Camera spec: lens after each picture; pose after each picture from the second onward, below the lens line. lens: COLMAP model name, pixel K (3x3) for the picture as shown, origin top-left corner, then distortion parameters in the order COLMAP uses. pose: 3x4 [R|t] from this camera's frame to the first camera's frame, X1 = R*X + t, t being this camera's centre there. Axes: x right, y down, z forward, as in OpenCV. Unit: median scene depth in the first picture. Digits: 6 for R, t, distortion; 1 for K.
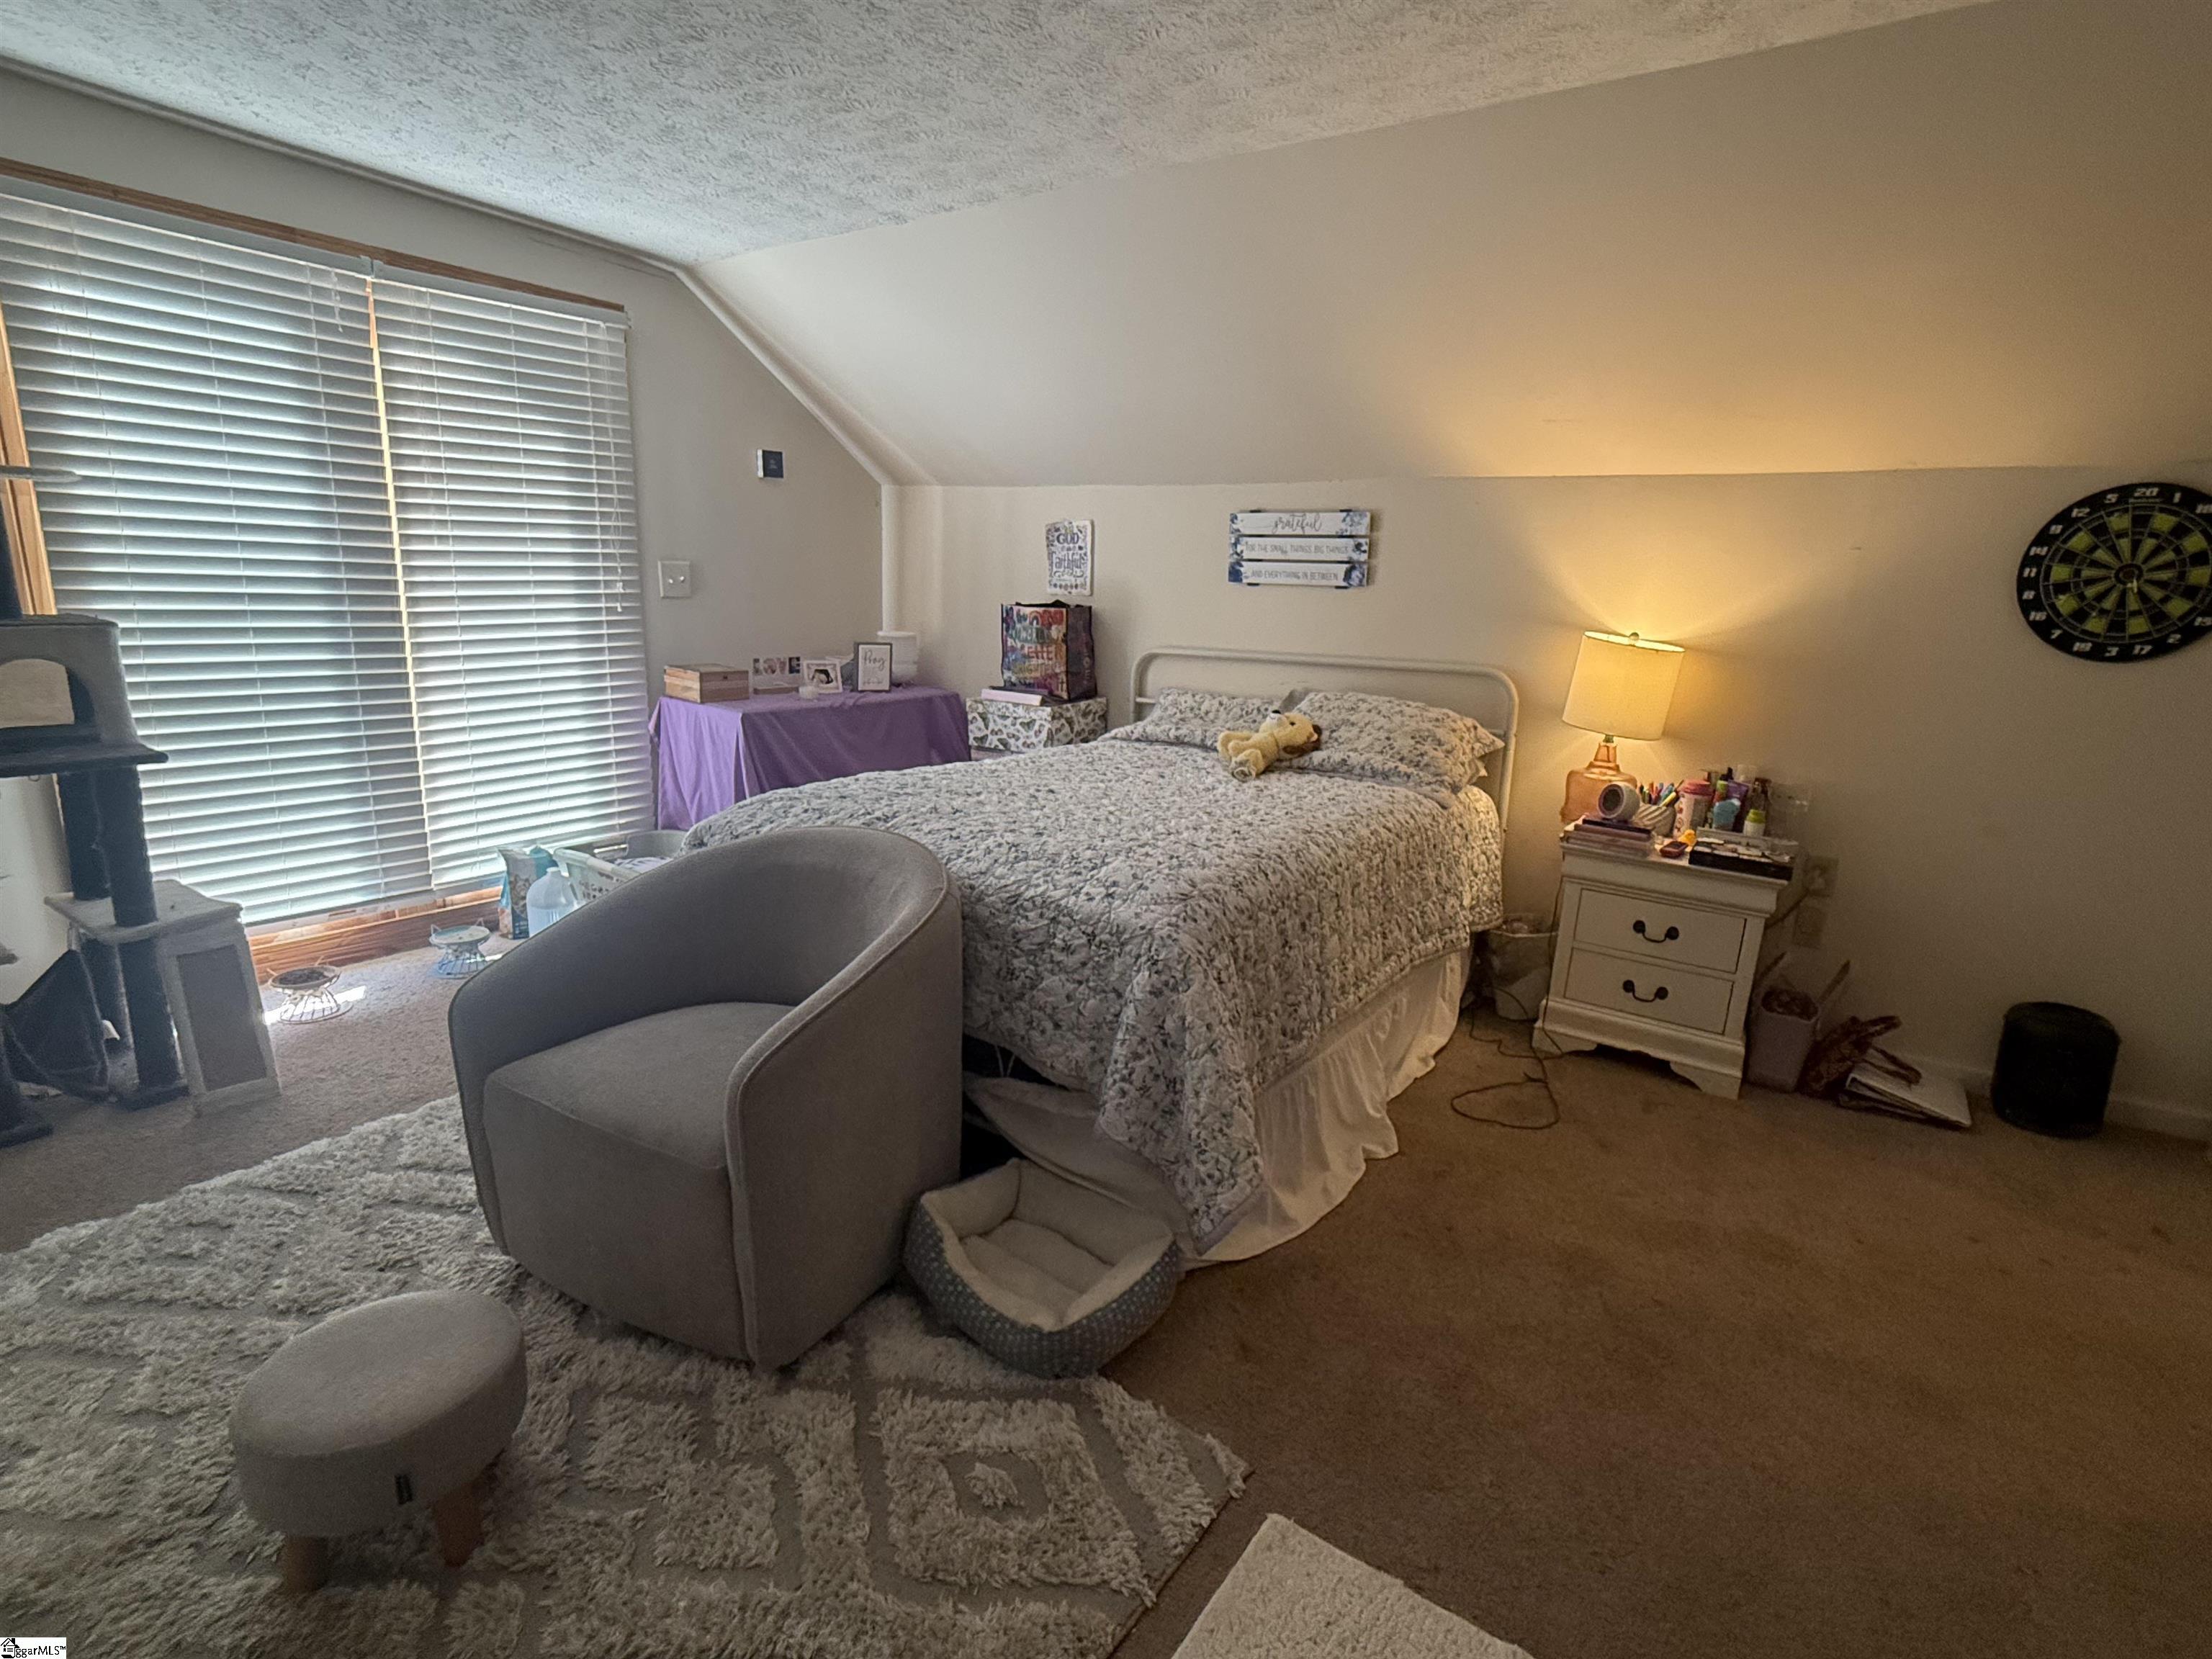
lens RADIAL K [[1094.5, 0, 1112.7], [0, 1094.5, 837.1], [0, 0, 1]] dist [-0.000401, -0.000312]
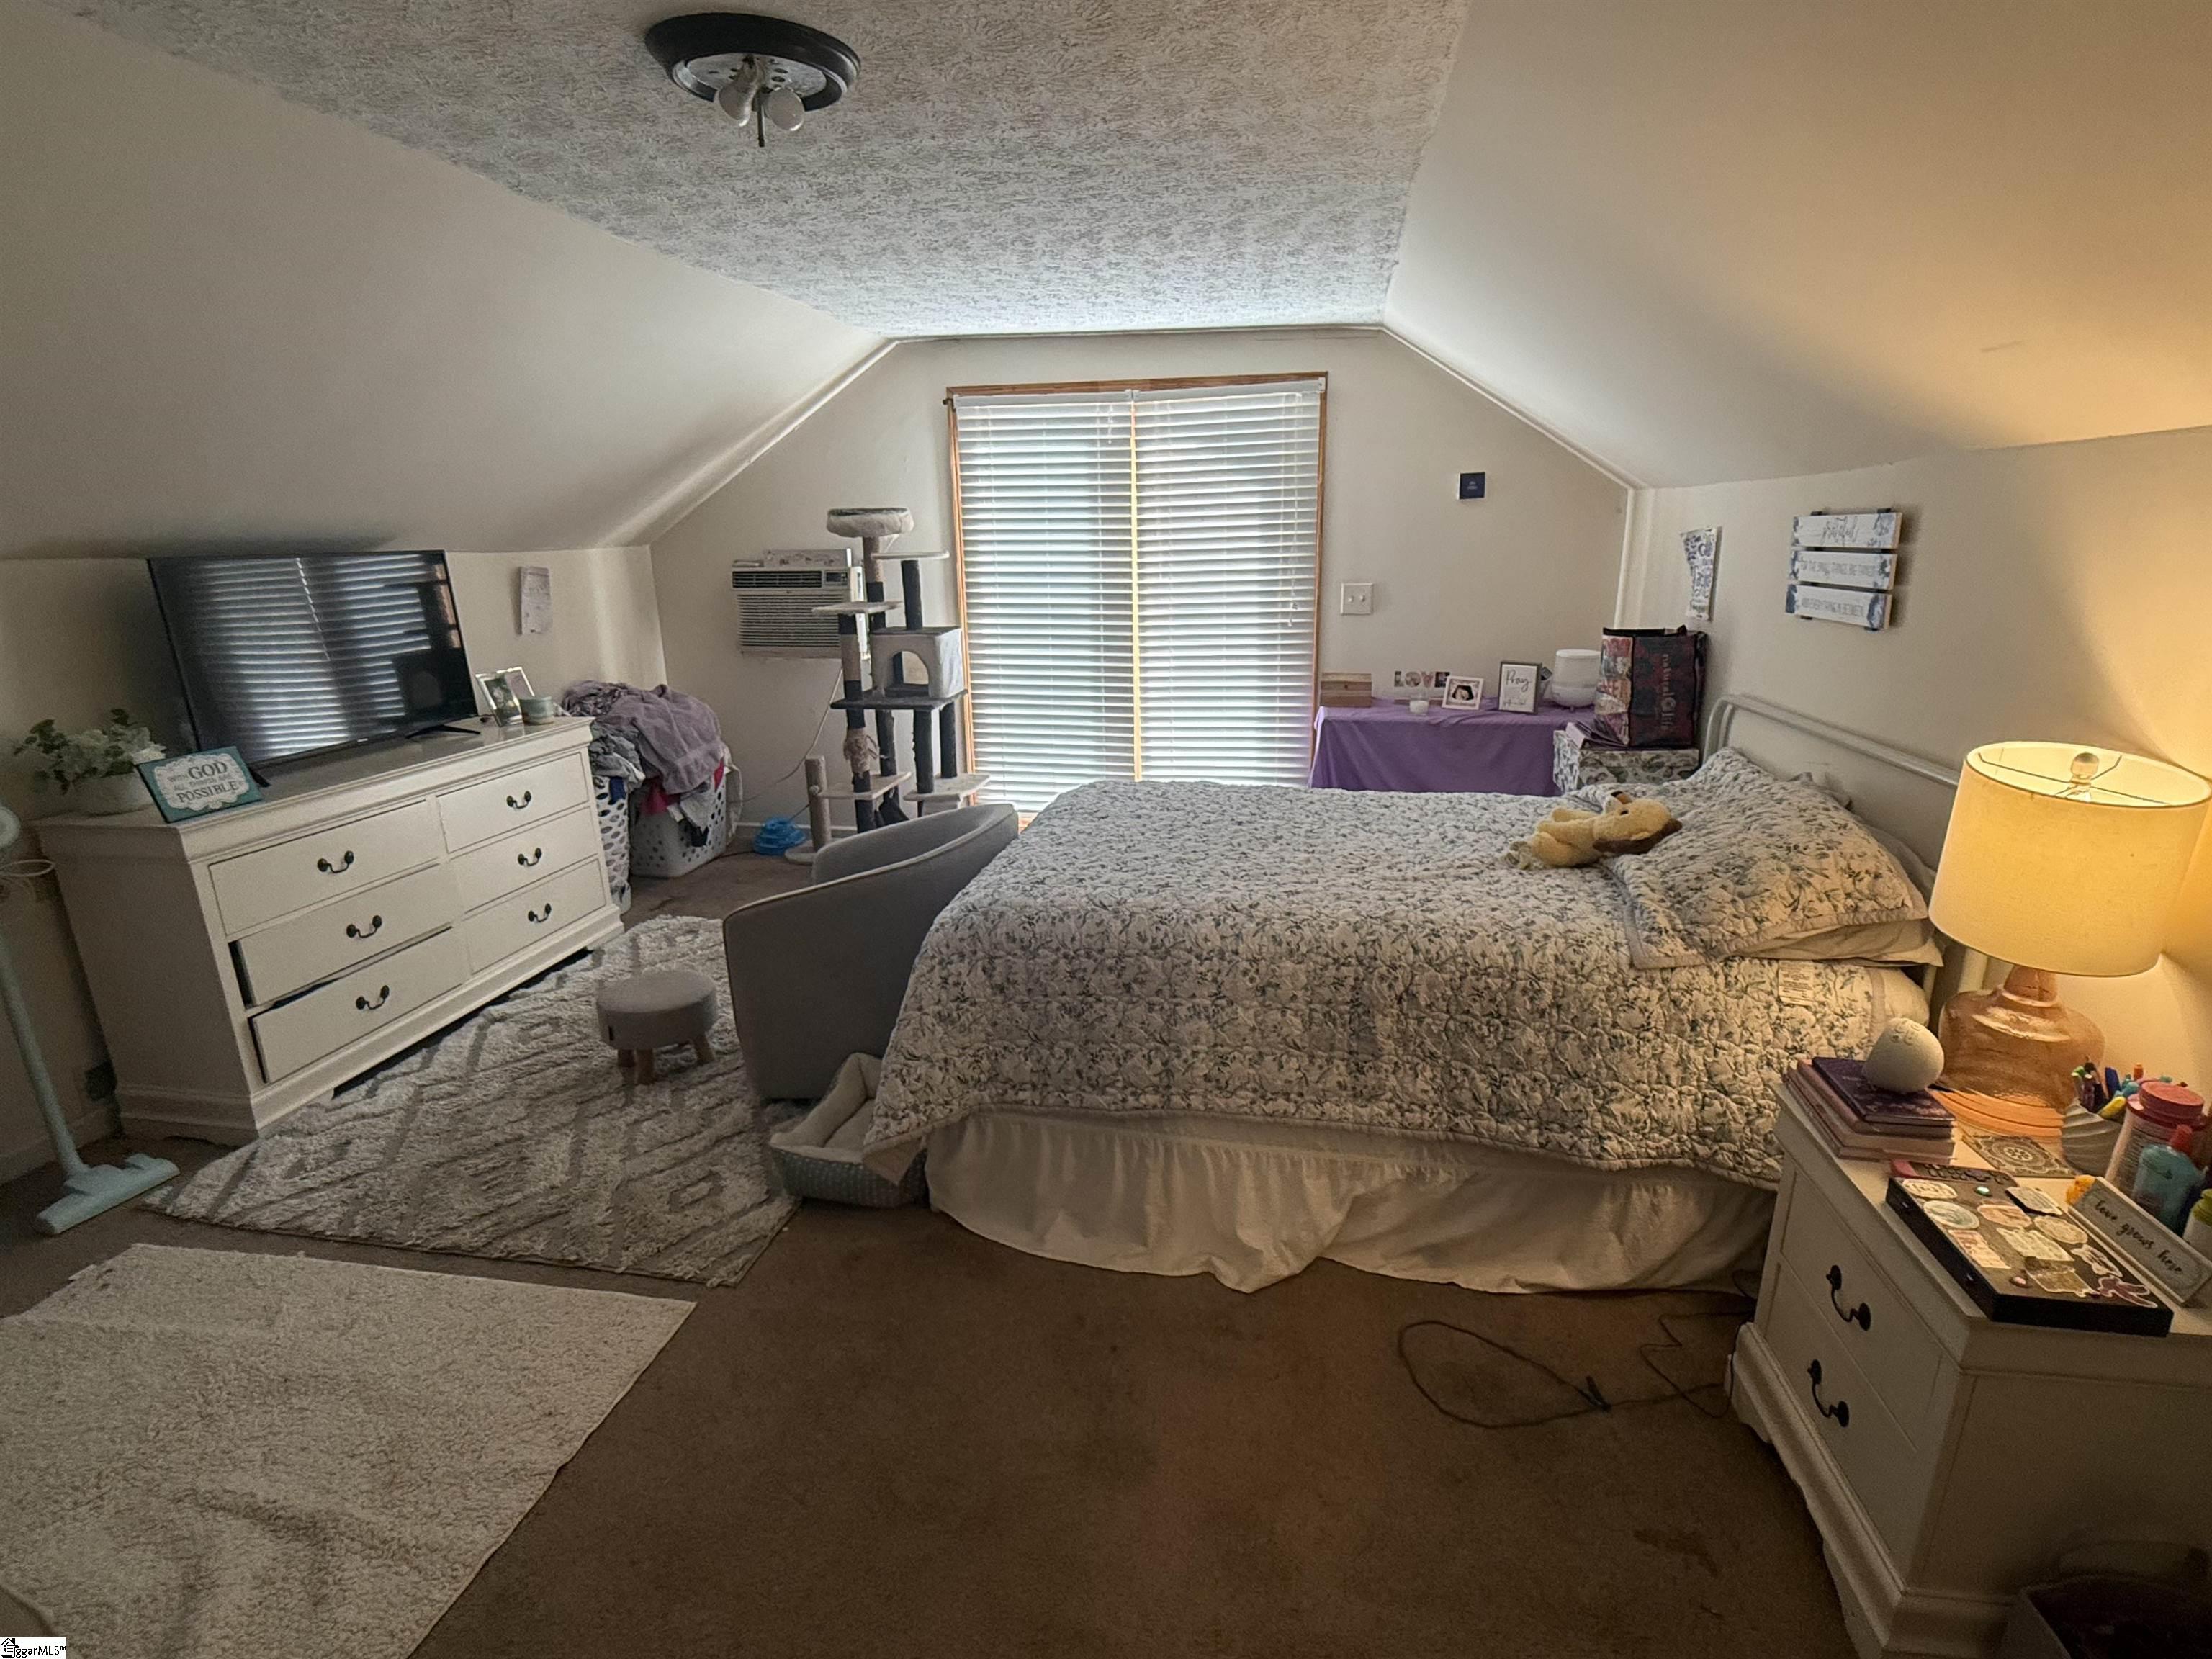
lens RADIAL K [[1094.5, 0, 1115.2], [0, 1094.5, 830.6], [0, 0, 1]] dist [-0.000401, -0.000312]
pose [[0.403769, 0.199928, -0.892748, 0.622485], [-0.183175, 0.973736, 0.135219, -0.115489], [0.896336, 0.108932, 0.429786, 0.328753]]
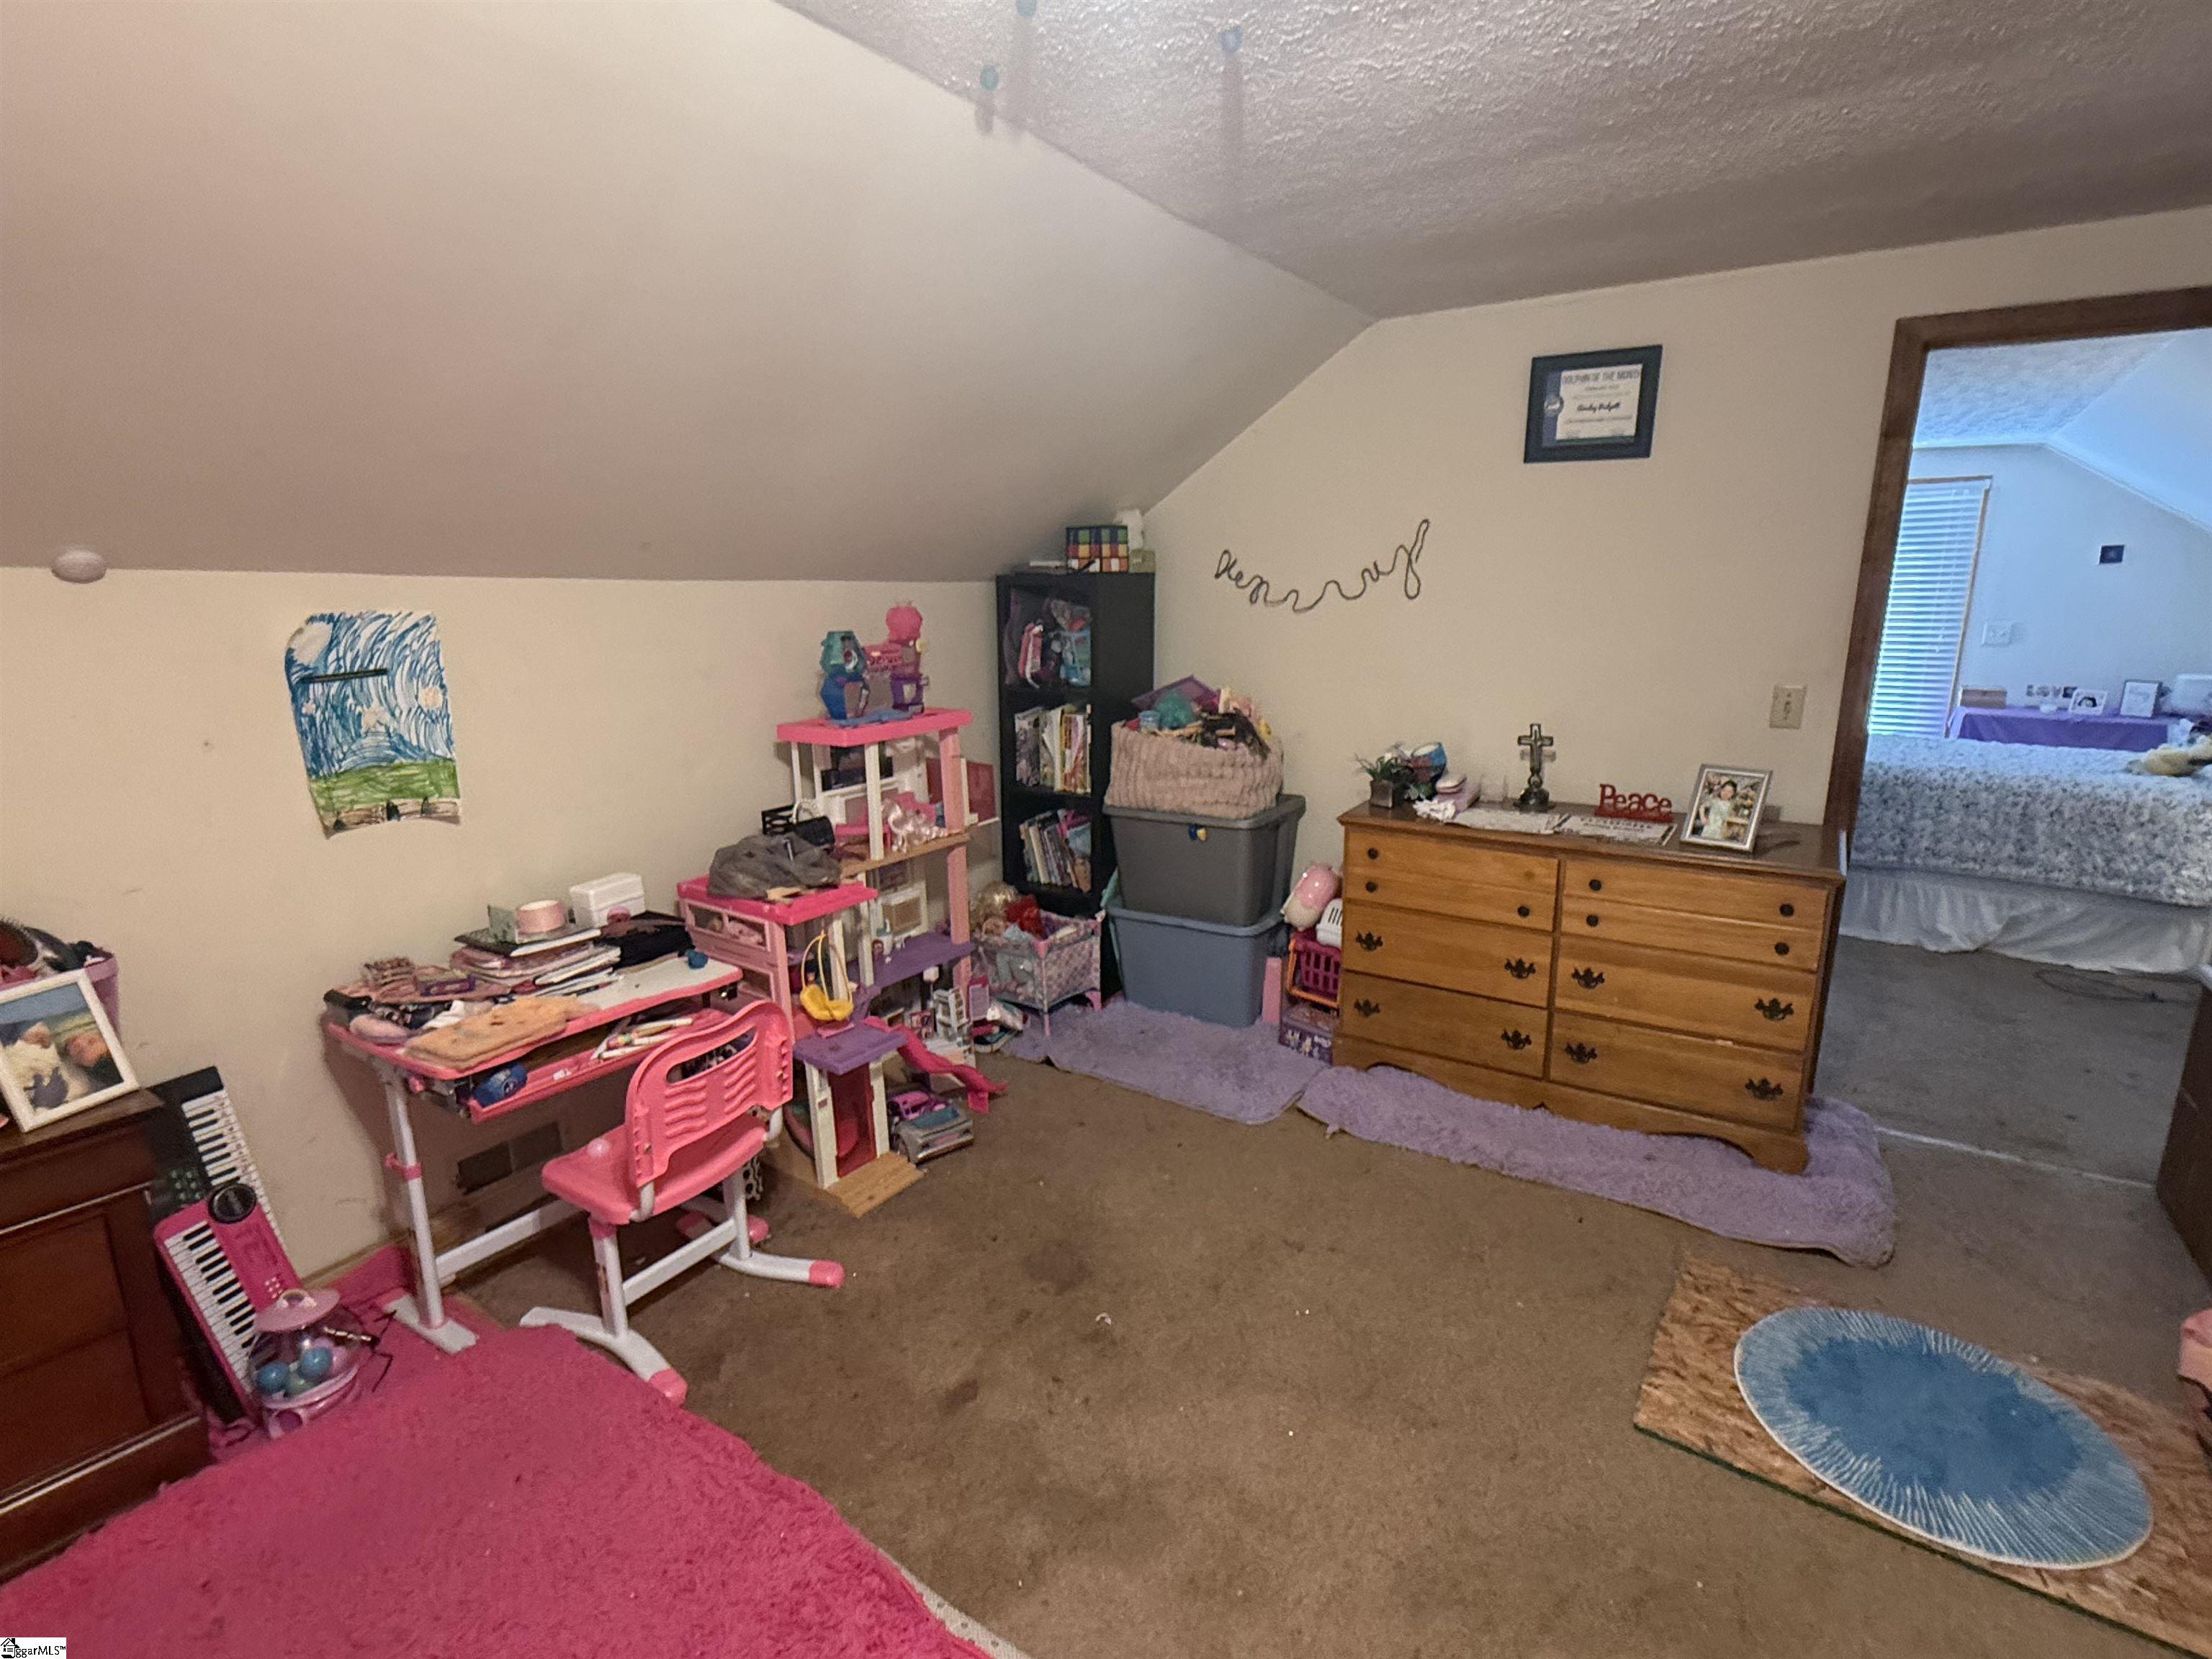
lens RADIAL K [[1094.5, 0, 1109.5], [0, 1094.5, 838.1], [0, 0, 1]] dist [-0.000401, -0.000312]
pose [[0.010014, 0.188359, -0.982049, 1.318341], [-0.231873, 0.955767, 0.180954, 0.067542], [0.972694, 0.225899, 0.053246, -0.306125]]
